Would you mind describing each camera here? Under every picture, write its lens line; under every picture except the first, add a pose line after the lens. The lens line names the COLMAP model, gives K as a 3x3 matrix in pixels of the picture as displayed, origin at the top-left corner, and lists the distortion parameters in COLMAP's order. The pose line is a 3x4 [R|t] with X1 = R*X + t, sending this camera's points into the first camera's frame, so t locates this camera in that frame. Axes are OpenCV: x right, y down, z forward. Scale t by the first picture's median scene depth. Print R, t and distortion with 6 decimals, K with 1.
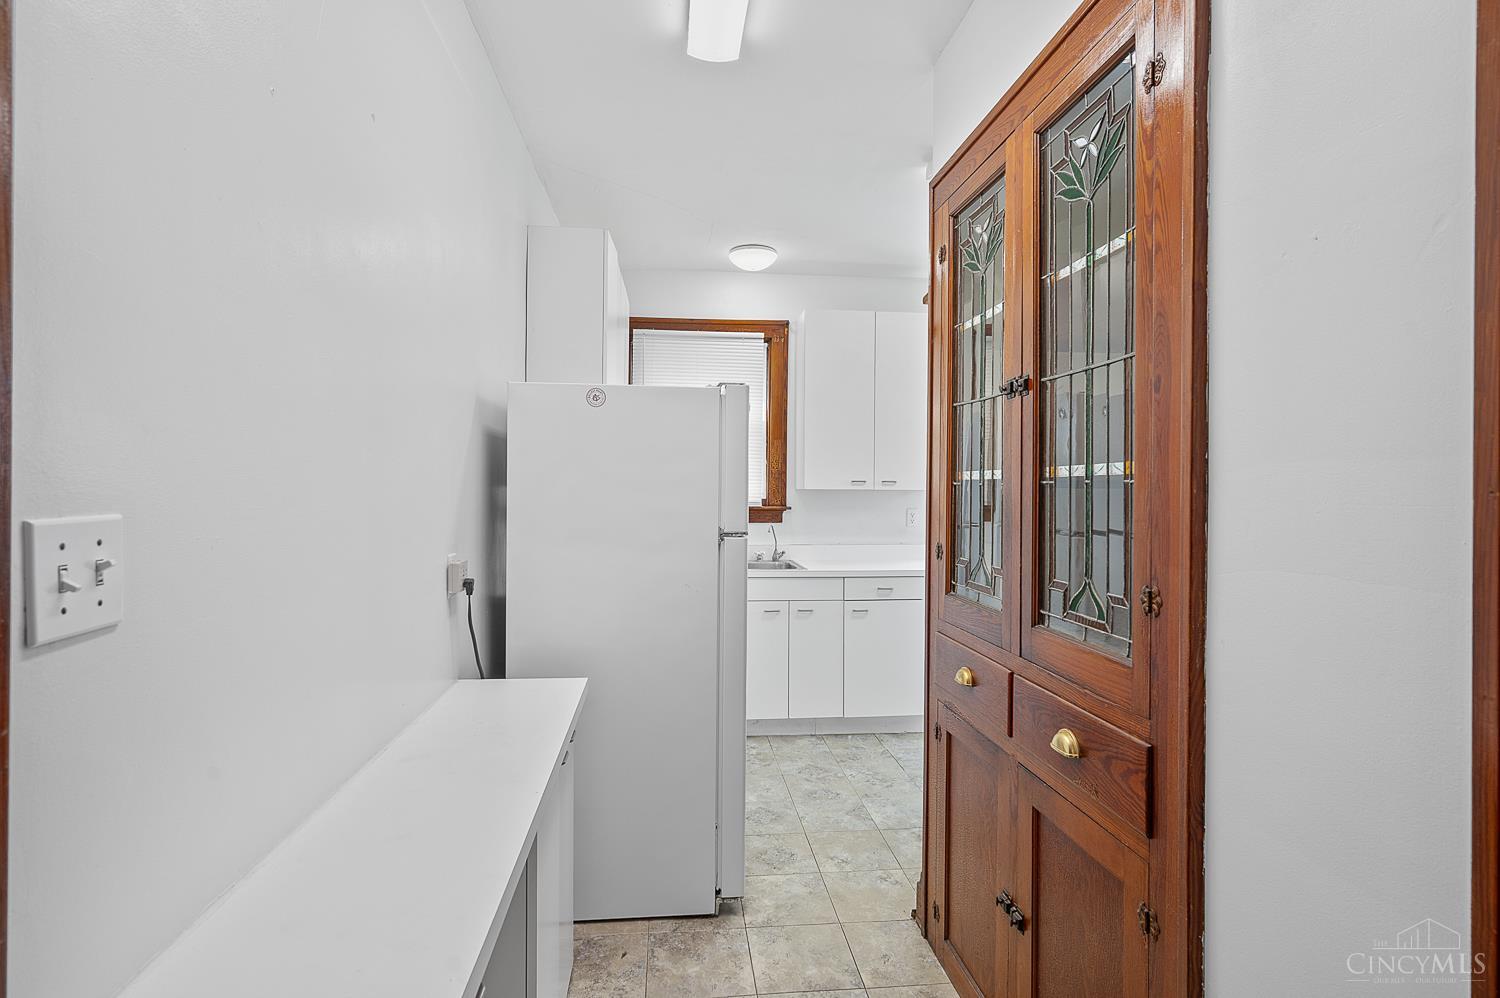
lens RADIAL K [[736.1, 0, 747.2], [0, 736.1, 485.4], [0, 0, 1]] dist [0.000213, -0.000028]
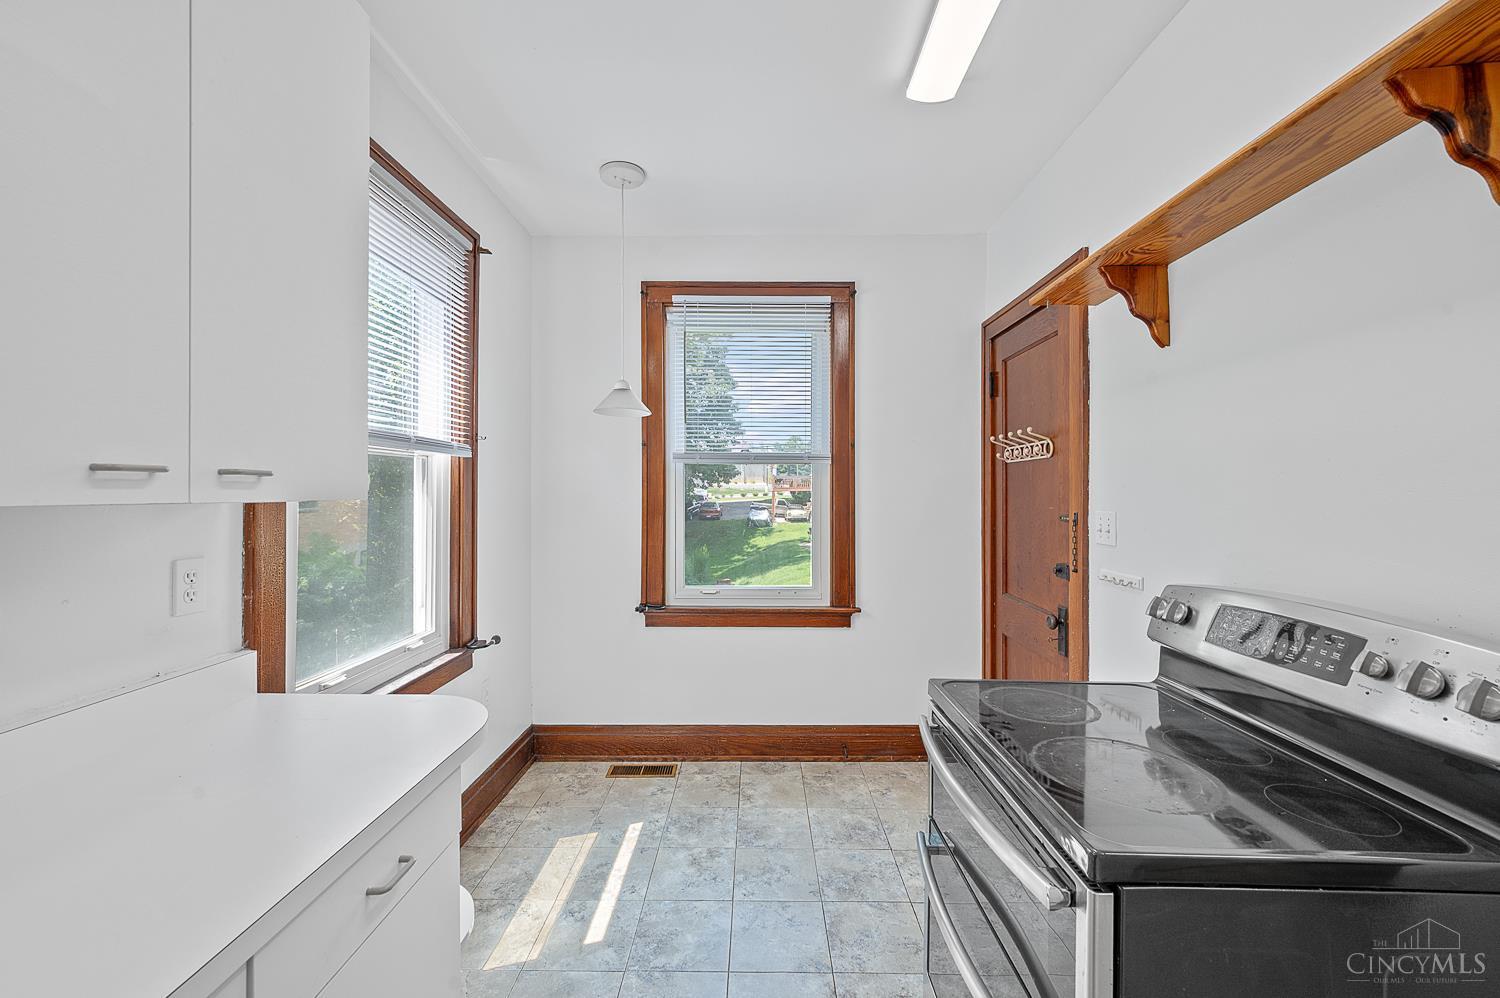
lens RADIAL K [[596.7, 0, 752.6], [0, 596.7, 494.4], [0, 0, 1]] dist [0.002894, 0.000086]
pose [[0.115552, -0.011721, 0.993232, -0.007355], [-0.008951, 0.999877, 0.012841, -0.001670], [-0.993261, -0.010374, 0.115433, 0.760192]]
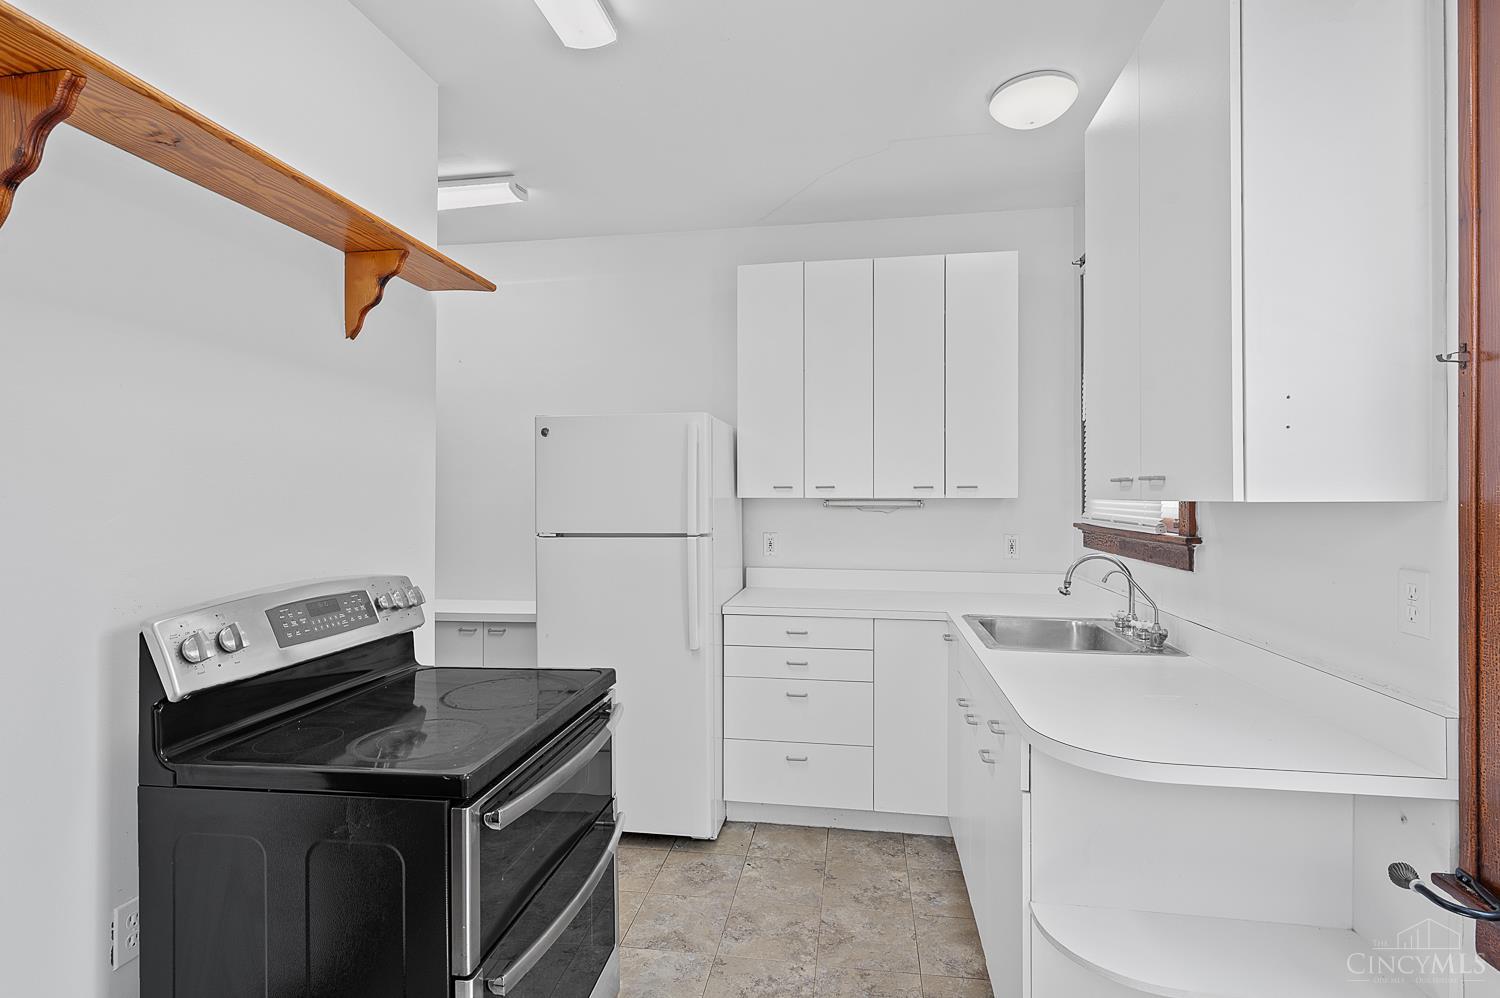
lens RADIAL K [[731.5, 0, 750.0], [0, 731.5, 499.0], [0, 0, 1]] dist [0.002570, -0.000331]
pose [[-0.253341, -0.002704, -0.967373, 0.576549], [0.002645, 0.999990, -0.003488, 0.005361], [0.967374, -0.003443, -0.253331, 0.868859]]
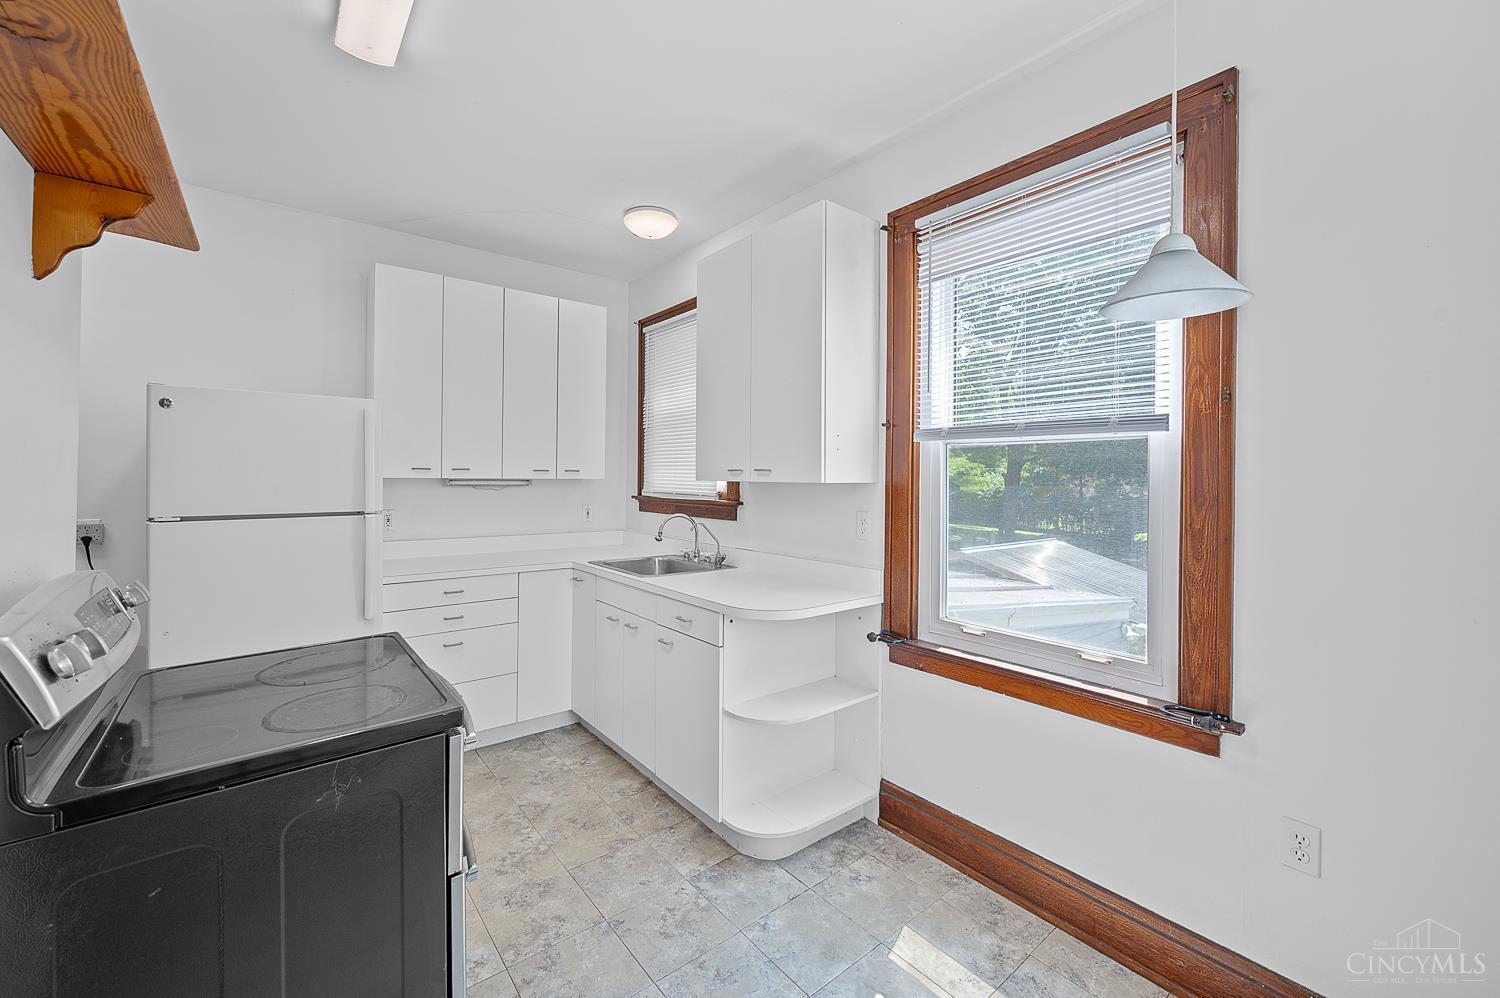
lens RADIAL K [[600.8, 0, 758.5], [0, 600.8, 480.9], [0, 0, 1]] dist [-0.003315, -0.000162]
pose [[0.554323, 0.002032, -0.832299, 0.640701], [-0.000110, 0.999997, 0.002369, 0.003475], [0.832301, -0.001222, 0.554322, 0.661029]]
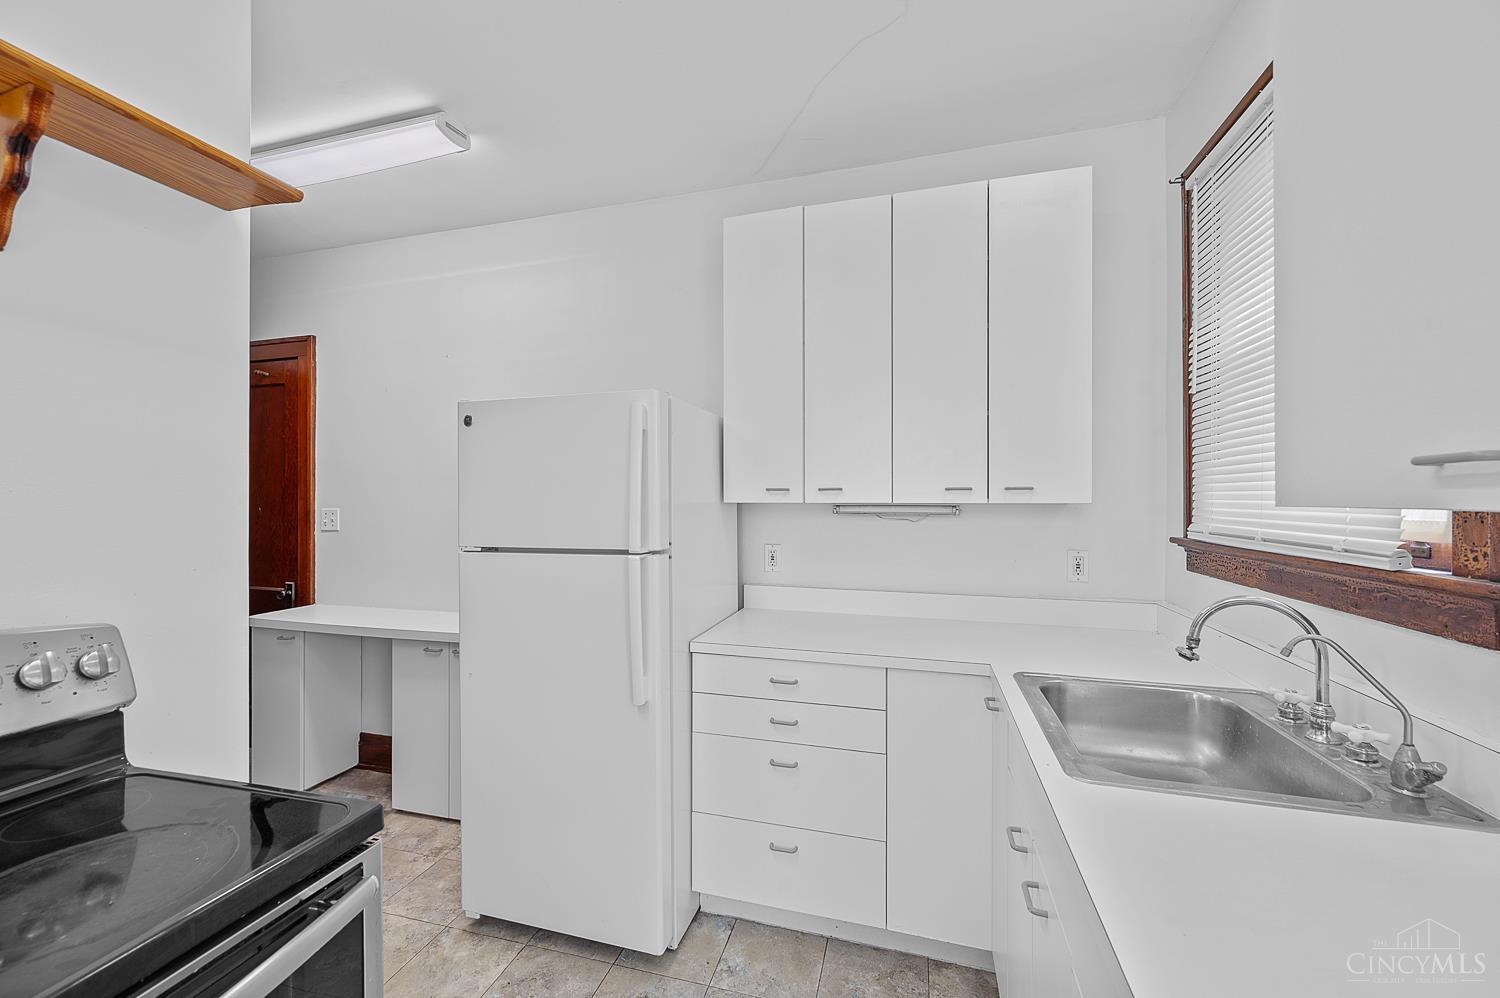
lens RADIAL K [[591.5, 0, 749.6], [0, 591.5, 500.9], [0, 0, 1]] dist [-0.000288, -0.000090]
pose [[-0.373158, -0.006840, -0.927743, 0.314575], [0.001138, 0.999969, -0.007831, 0.003935], [0.927767, -0.003978, -0.373139, 0.871547]]
